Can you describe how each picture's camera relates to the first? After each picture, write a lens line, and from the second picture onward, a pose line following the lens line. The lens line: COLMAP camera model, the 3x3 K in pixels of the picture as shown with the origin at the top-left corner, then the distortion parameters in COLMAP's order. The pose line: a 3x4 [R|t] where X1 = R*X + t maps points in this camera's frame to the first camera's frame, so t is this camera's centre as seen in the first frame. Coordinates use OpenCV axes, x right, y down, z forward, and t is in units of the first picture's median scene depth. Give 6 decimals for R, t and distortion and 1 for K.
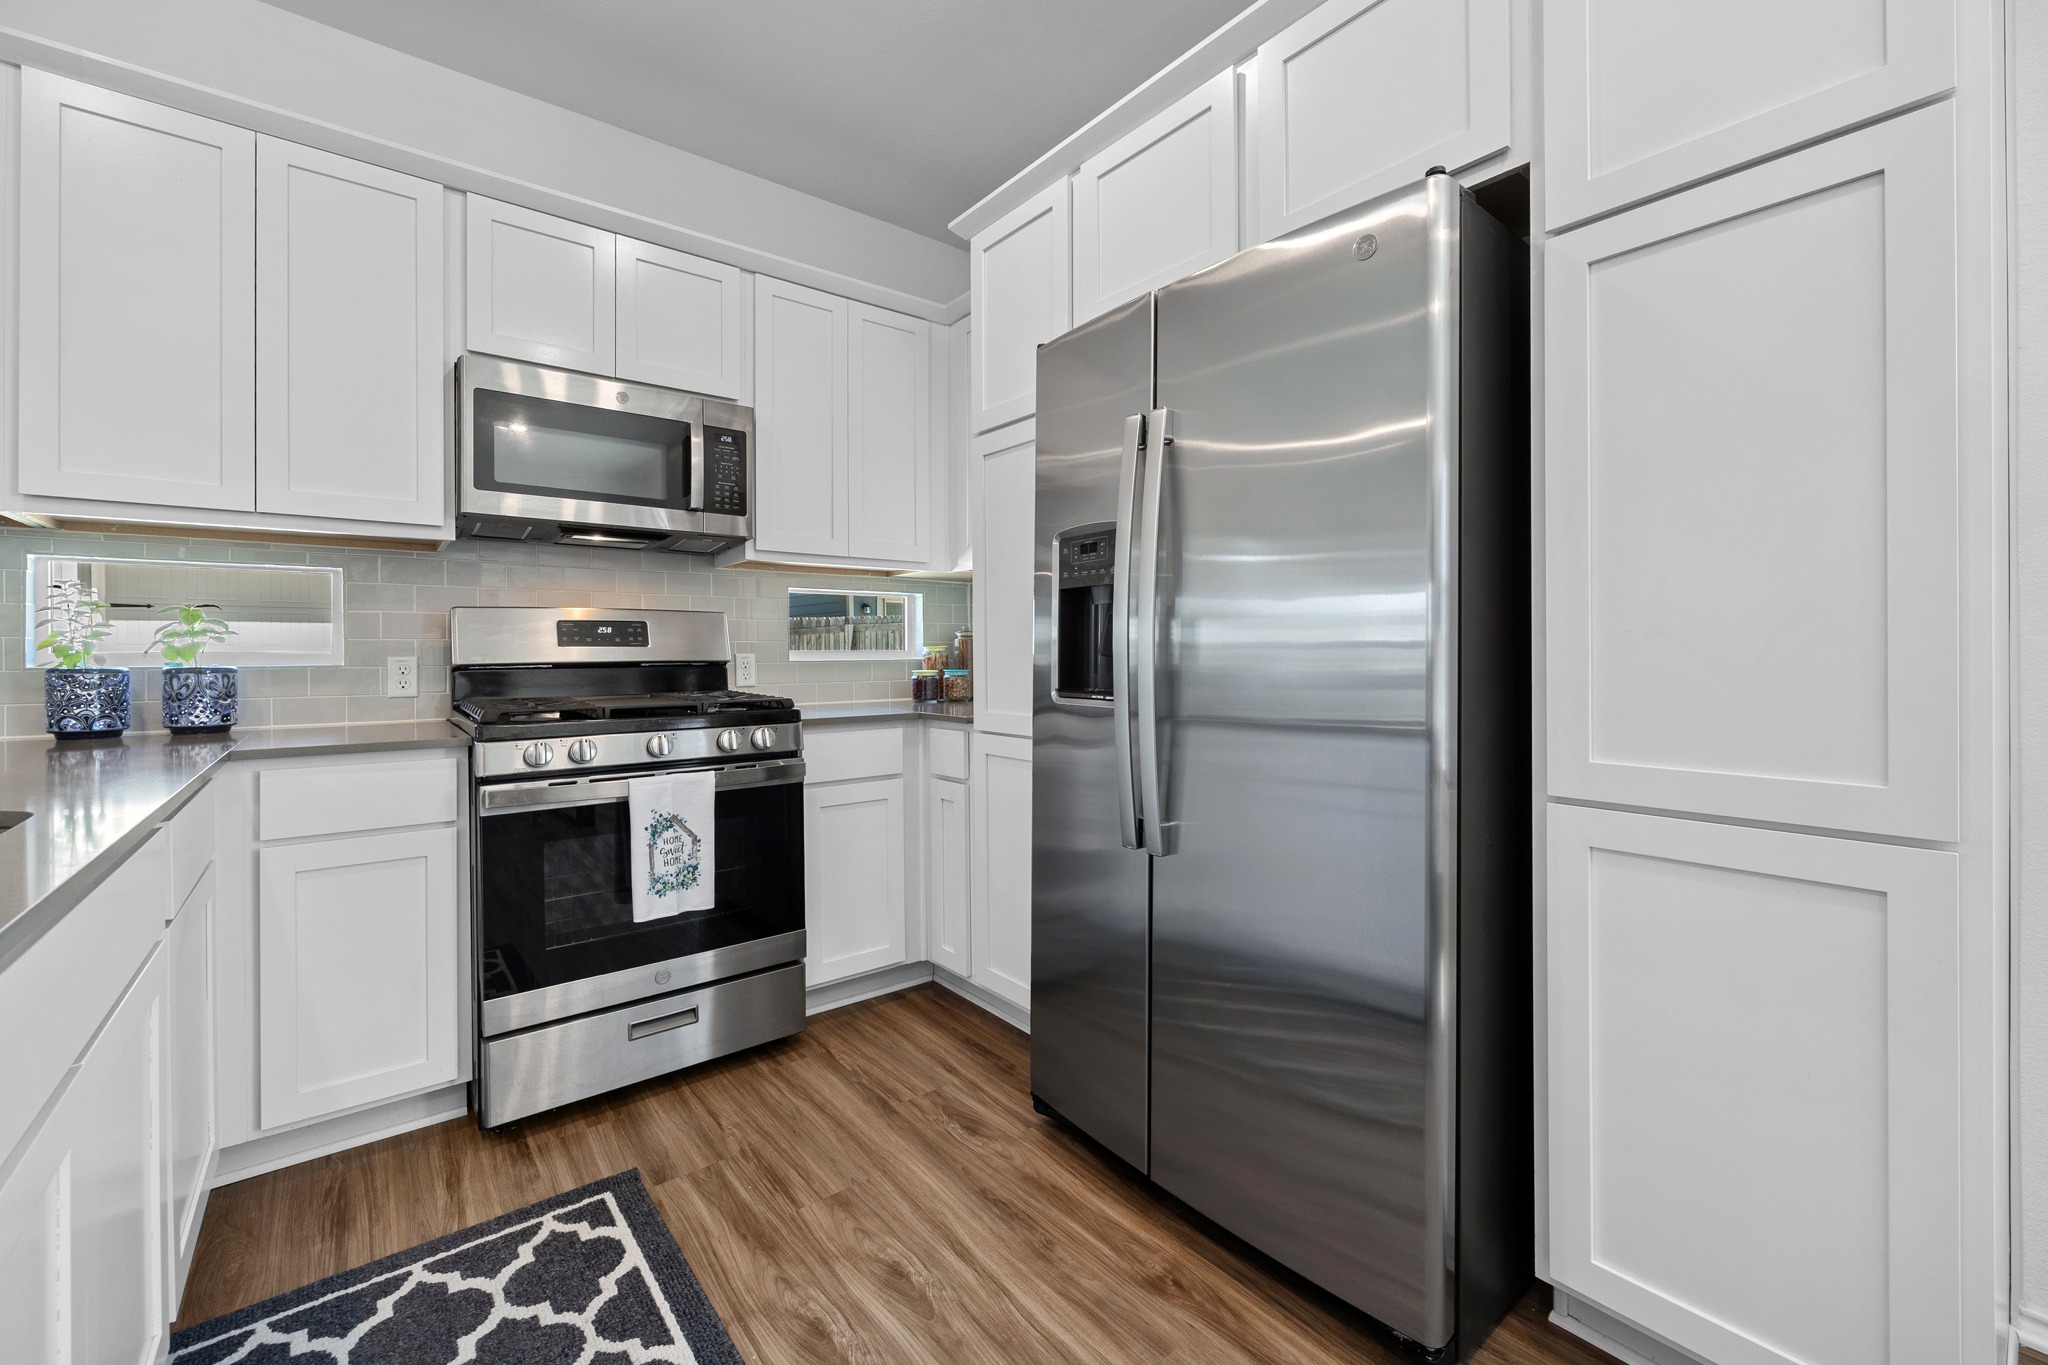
lens RADIAL K [[842.6, 0, 1023.0], [0, 842.6, 653.9], [0, 0, 1]] dist [0.000269, 0.000101]
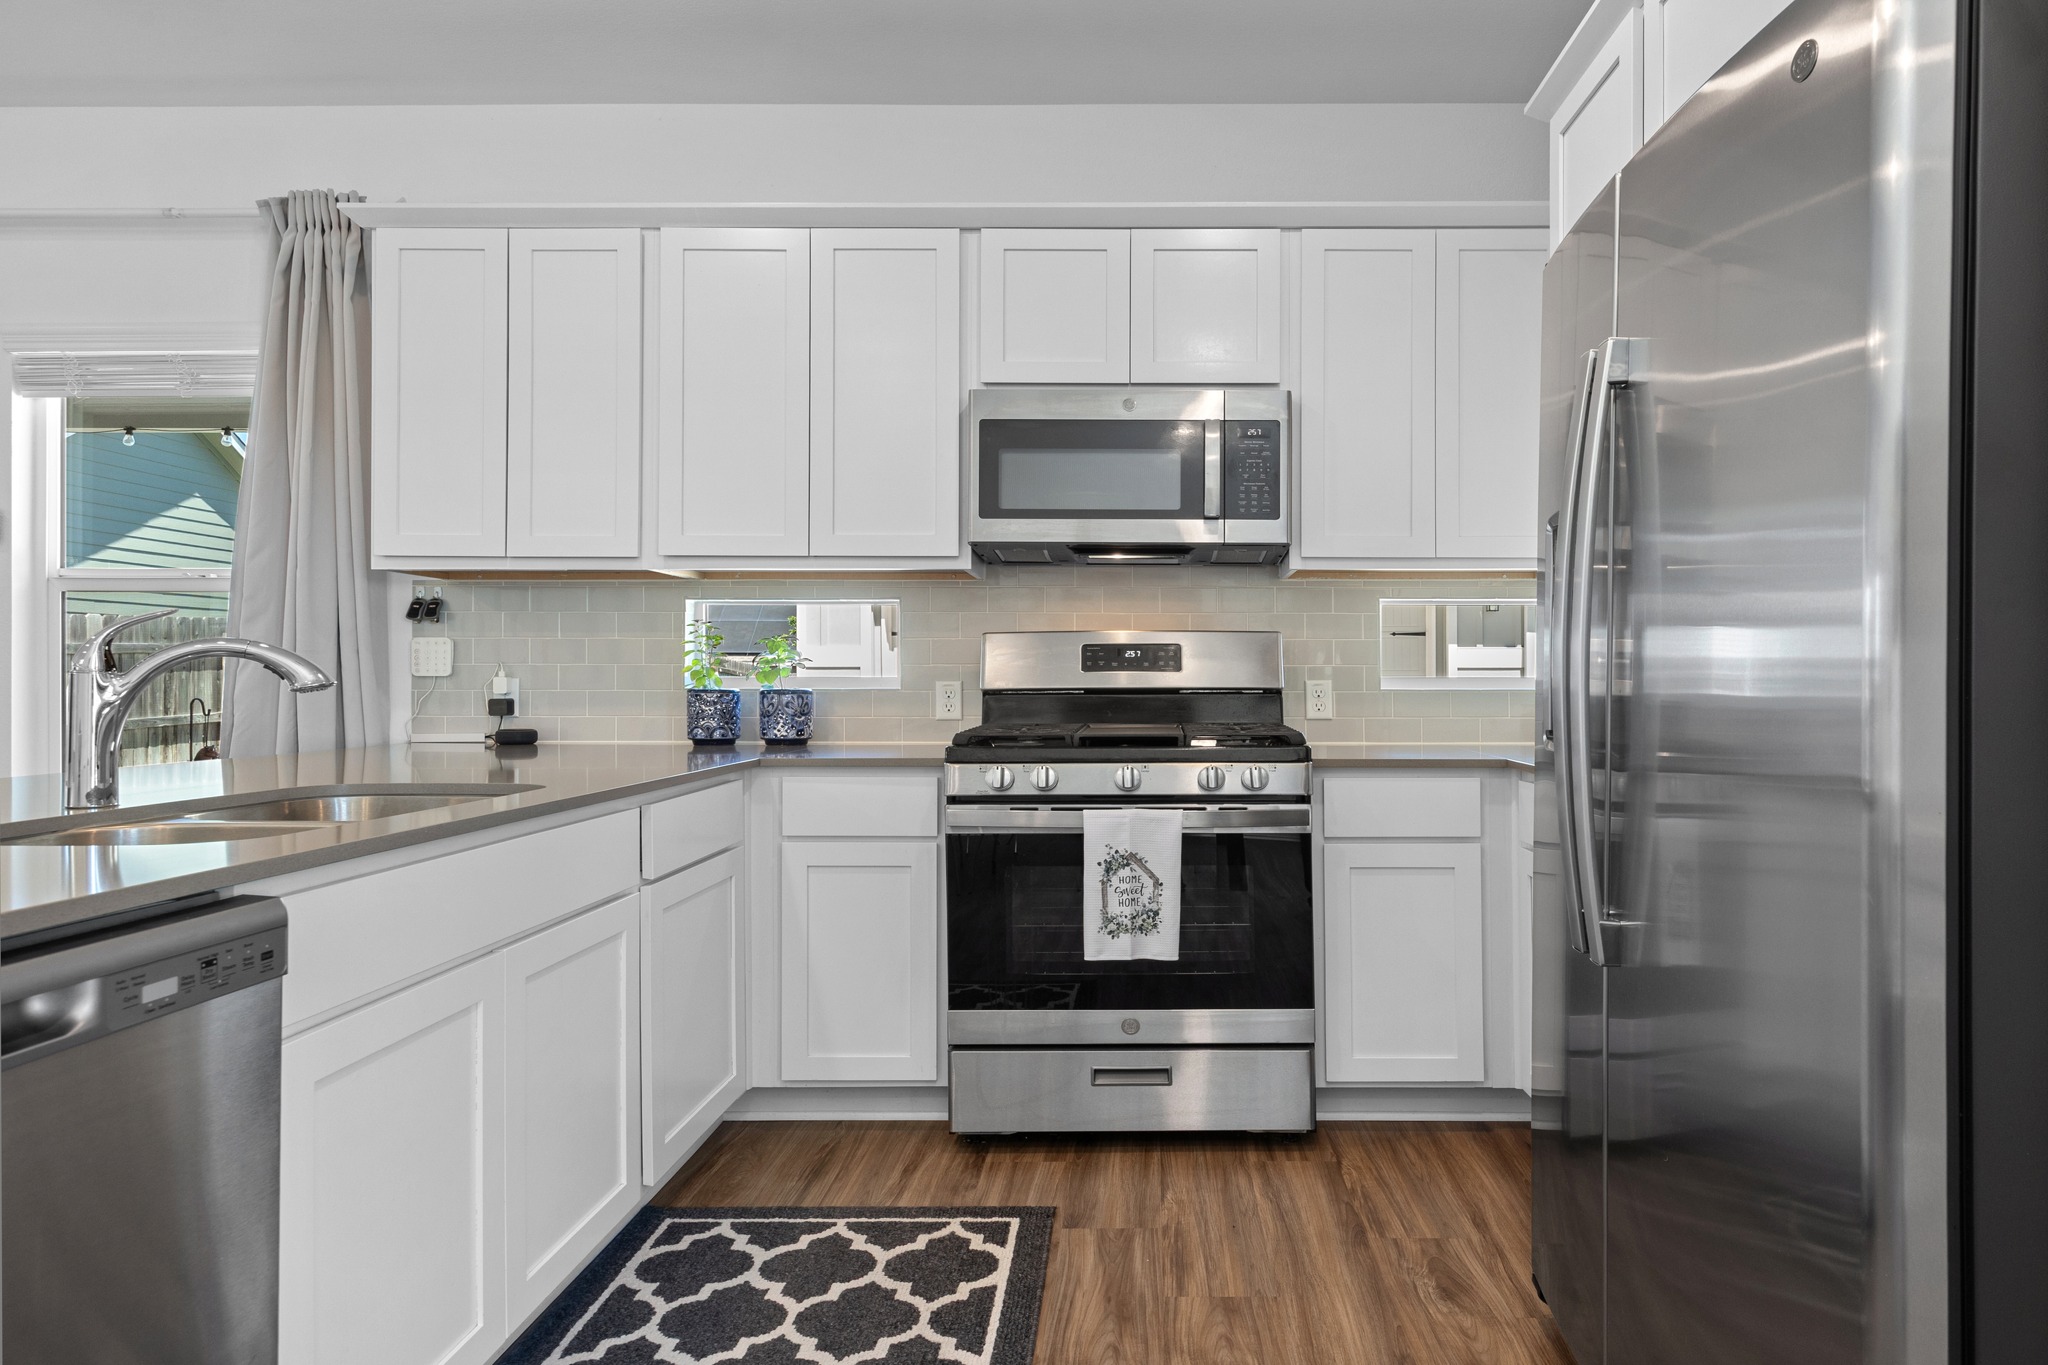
lens RADIAL K [[1016.5, 0, 1024.0], [0, 1016.5, 682.5], [0, 0, 1]] dist [-0.001059, -0.000457]
pose [[0.829351, 0.005886, -0.558697, 0.118644], [-0.004790, 0.999983, 0.003424, 0.000025], [0.558707, -0.000163, 0.829365, 0.004168]]
